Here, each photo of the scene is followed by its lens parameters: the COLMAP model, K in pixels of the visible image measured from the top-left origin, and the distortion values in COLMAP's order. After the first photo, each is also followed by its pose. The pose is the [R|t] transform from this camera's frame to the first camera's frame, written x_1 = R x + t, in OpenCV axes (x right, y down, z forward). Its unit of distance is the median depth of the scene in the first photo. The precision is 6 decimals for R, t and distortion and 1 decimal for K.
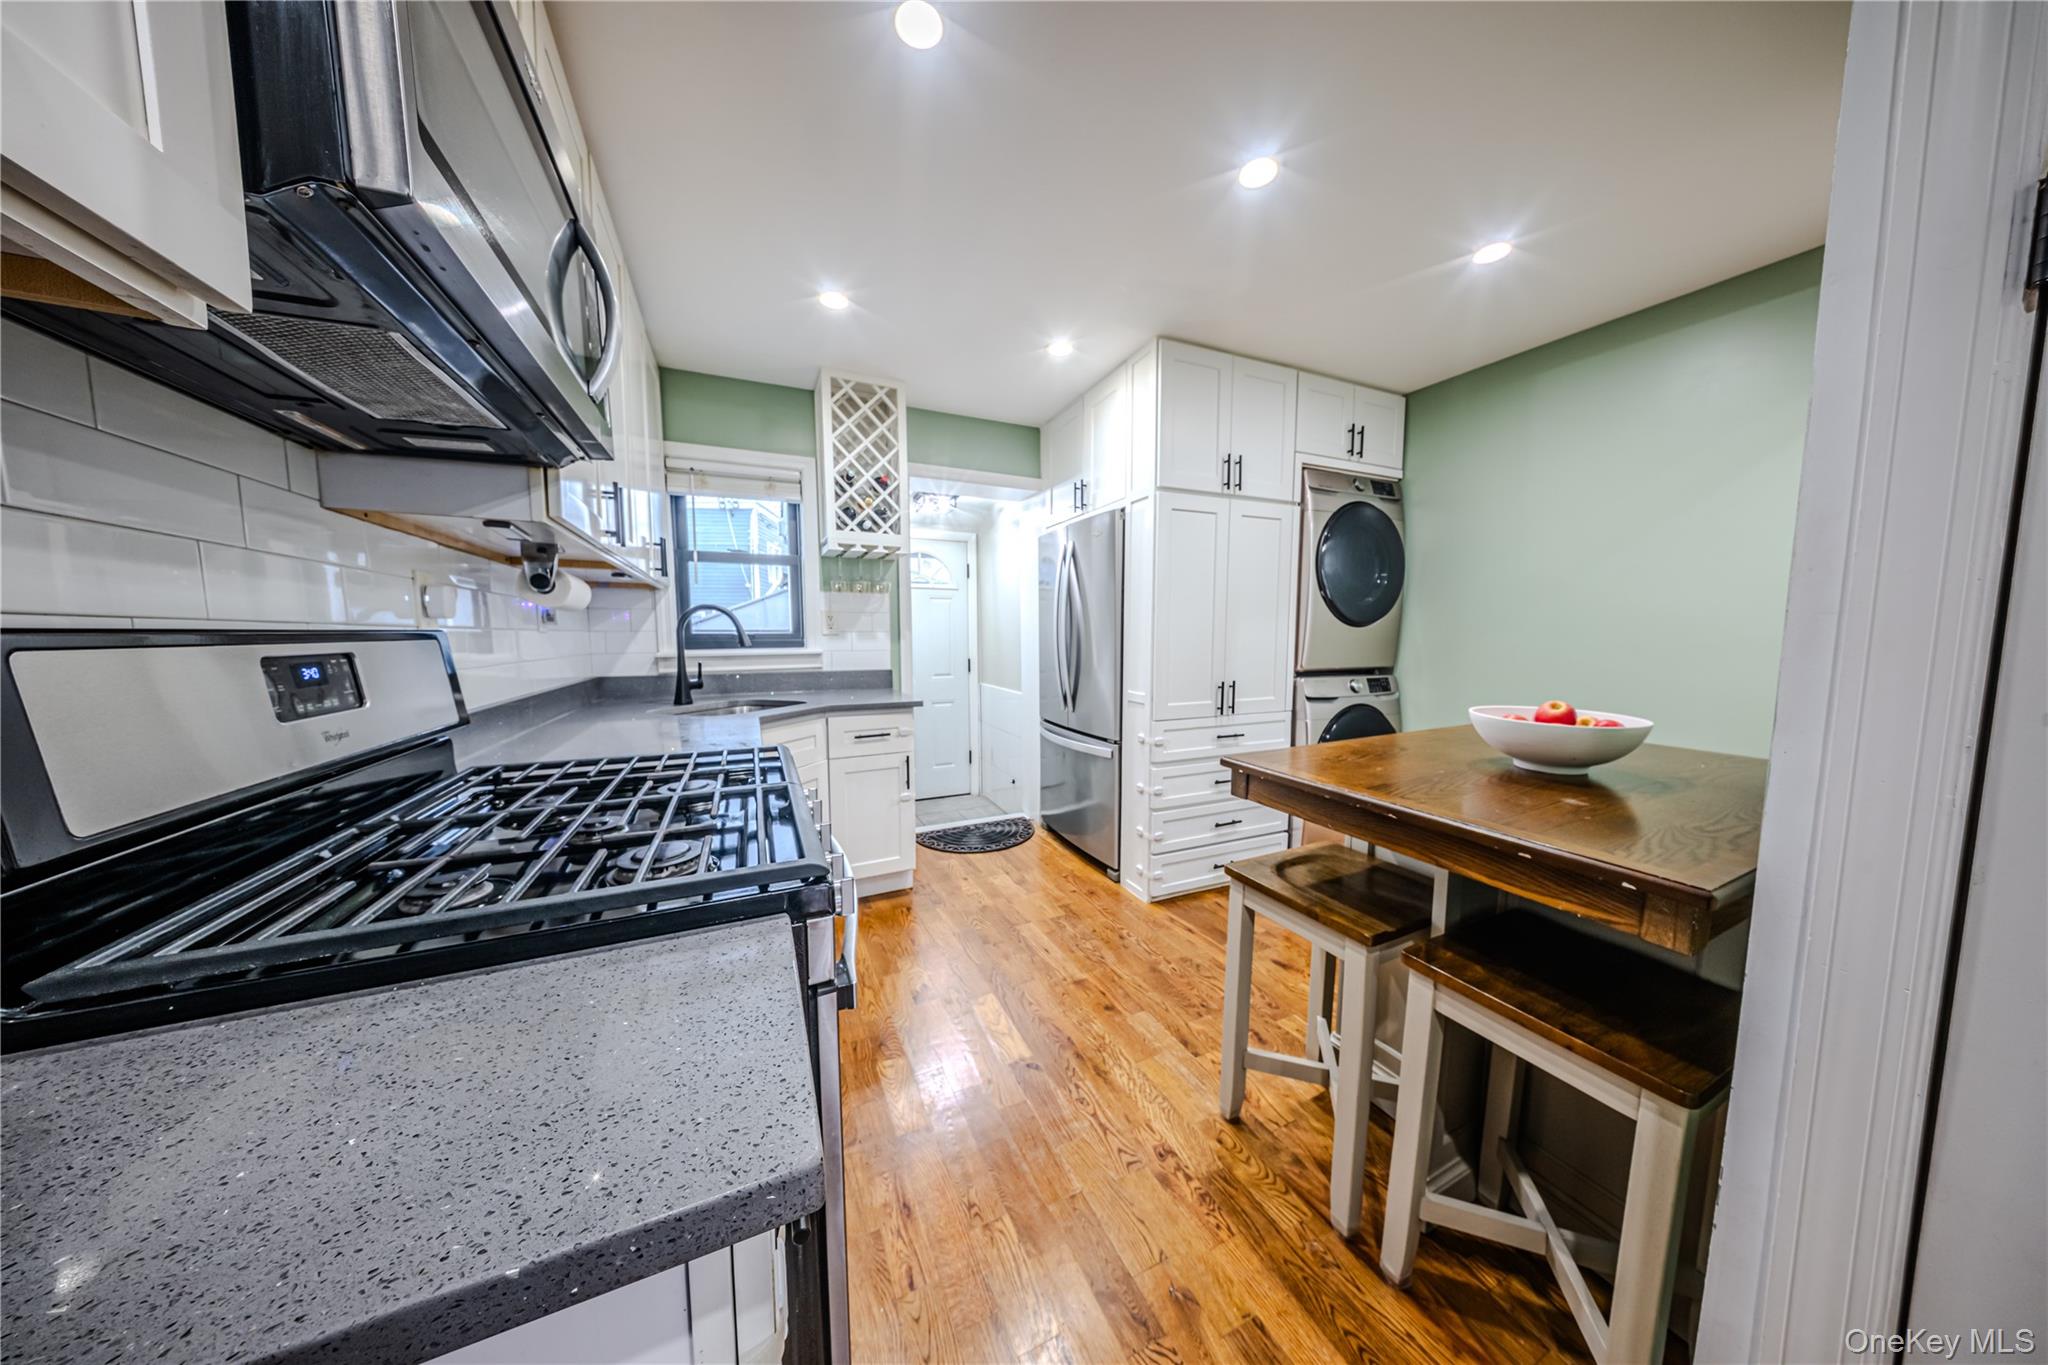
lens RADIAL K [[593.8, 0, 1027.6], [0, 593.8, 685.6], [0, 0, 1]] dist [0.000752, -0.002654]
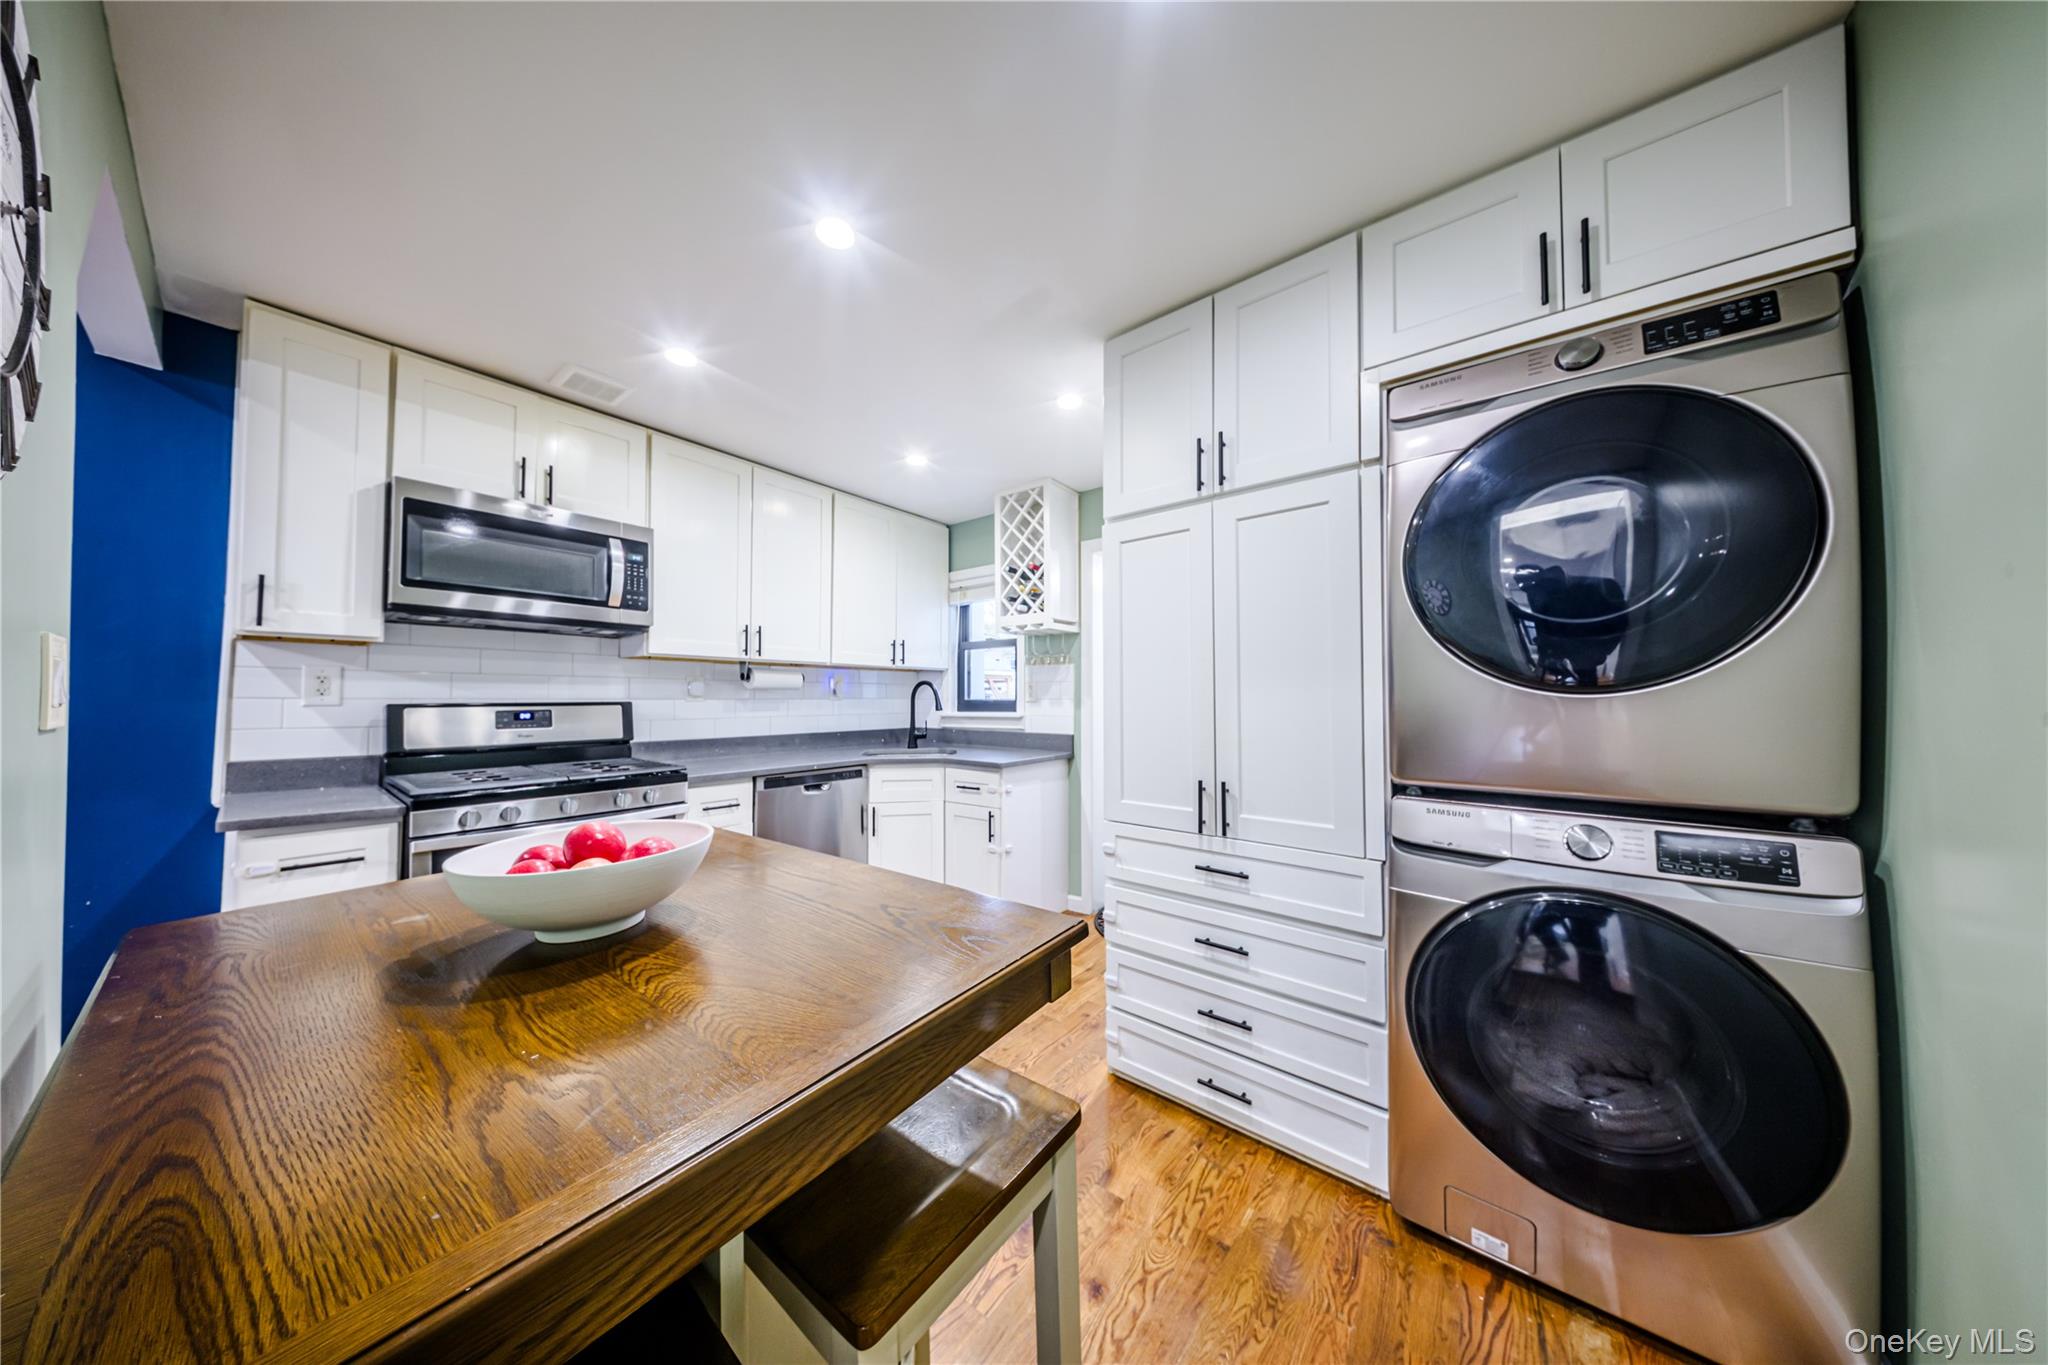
lens RADIAL K [[593.8, 0, 1027.6], [0, 593.8, 685.6], [0, 0, 1]] dist [0.000752, -0.002654]
pose [[0.451811, -0.015286, -0.891983, 0.766724], [-0.075854, 0.995574, -0.055483, -0.055608], [0.888883, 0.092729, 0.448651, 0.500046]]
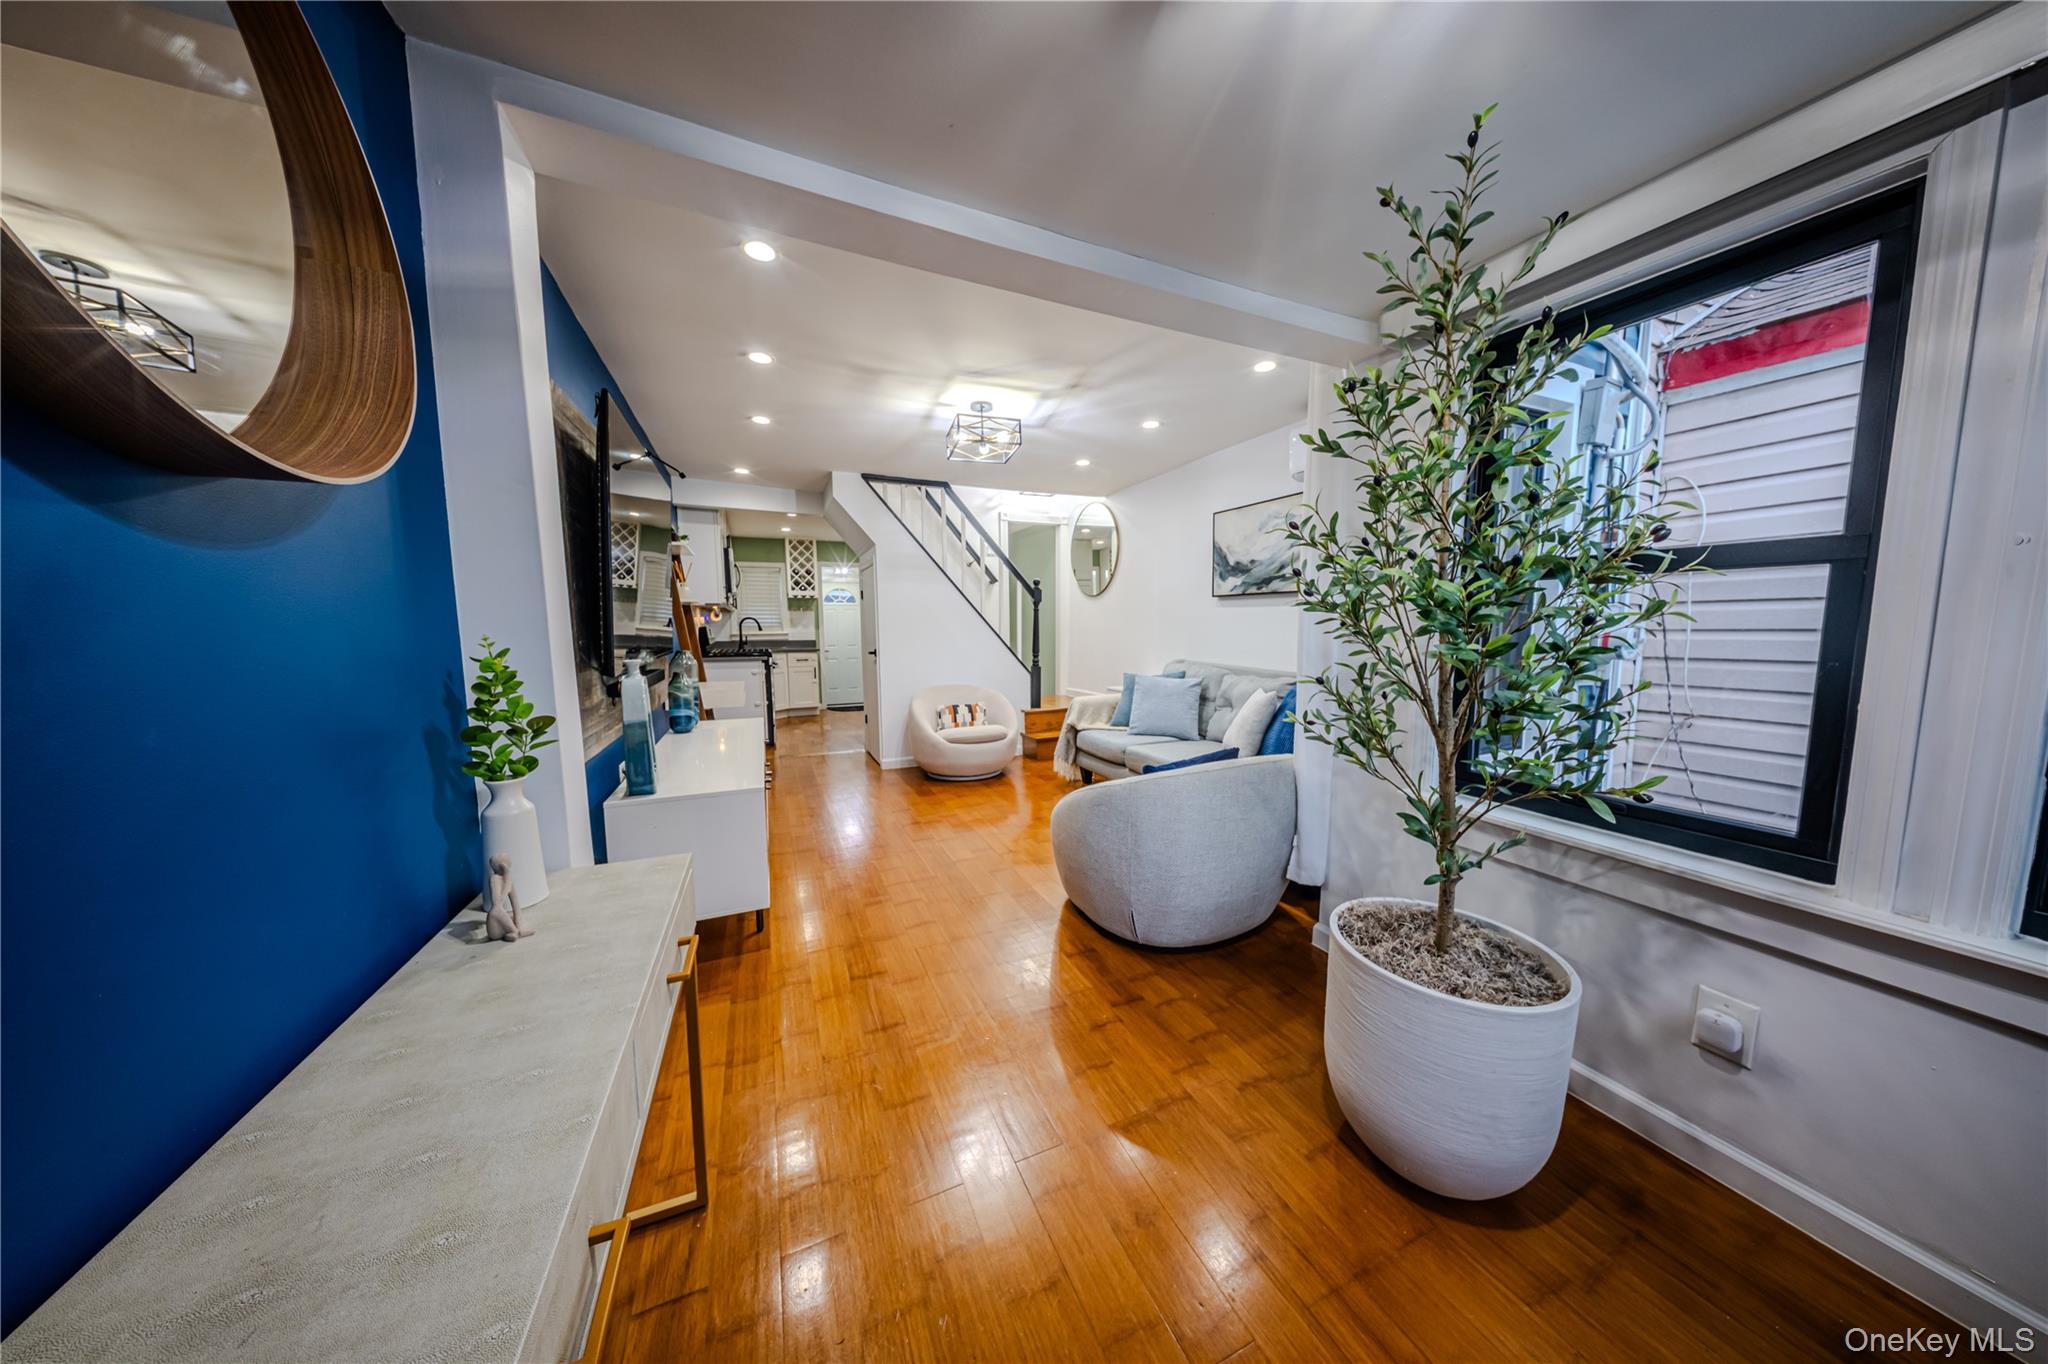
lens RADIAL K [[593.8, 0, 1027.6], [0, 593.8, 685.1], [0, 0, 1]] dist [0.000752, -0.002654]
pose [[0.999663, 0.000685, -0.025952, 0.883819], [-0.000283, 0.999880, 0.015498, 0.150095], [0.025959, -0.015485, 0.999543, -1.829615]]
